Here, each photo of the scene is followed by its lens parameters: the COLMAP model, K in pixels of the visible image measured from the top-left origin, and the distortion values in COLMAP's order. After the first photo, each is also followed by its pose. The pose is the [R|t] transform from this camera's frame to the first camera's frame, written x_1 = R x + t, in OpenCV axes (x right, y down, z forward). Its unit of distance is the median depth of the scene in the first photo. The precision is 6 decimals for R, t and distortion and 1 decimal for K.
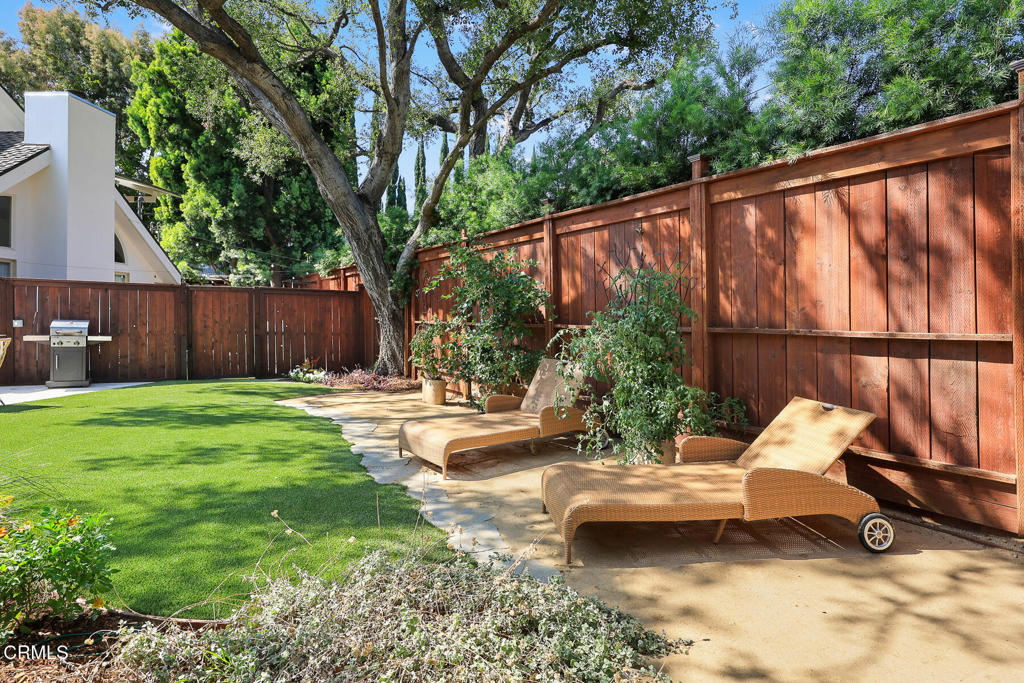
lens RADIAL K [[552.6, 0, 500.1], [0, 552.6, 309.0], [0, 0, 1]] dist [0.025516, 0.000328]
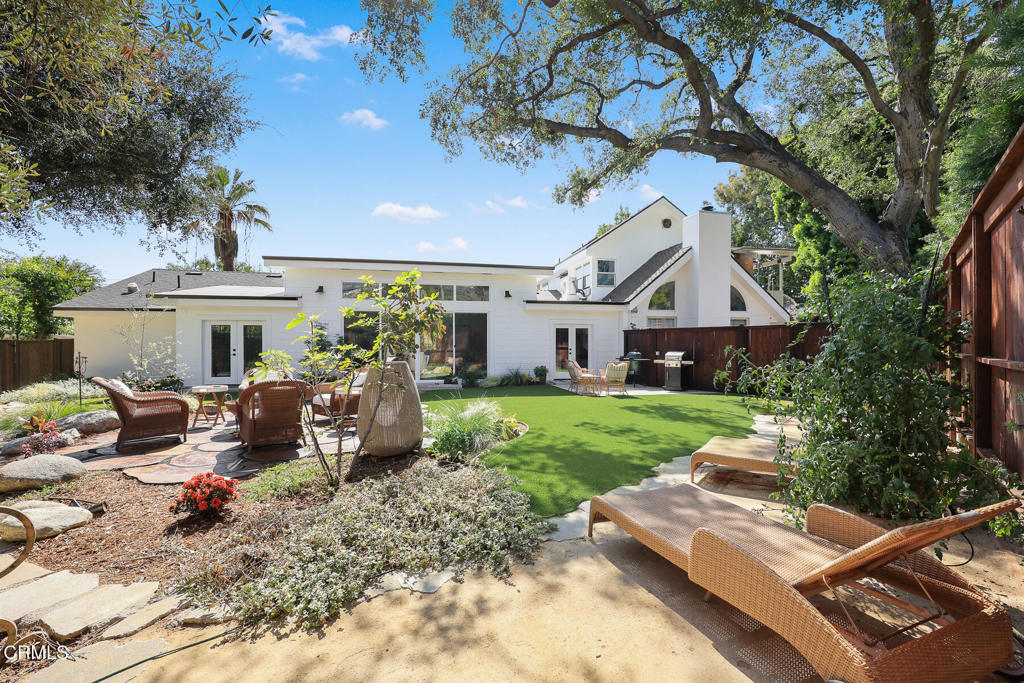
lens RADIAL K [[419.4, 0, 503.1], [0, 419.4, 347.6], [0, 0, 1]] dist [0.009058, -0.000131]
pose [[0.256396, -0.010033, -0.966520, 0.303651], [0.025297, 0.999673, -0.003666, 0.000468], [0.966241, -0.023511, 0.256566, 0.161772]]
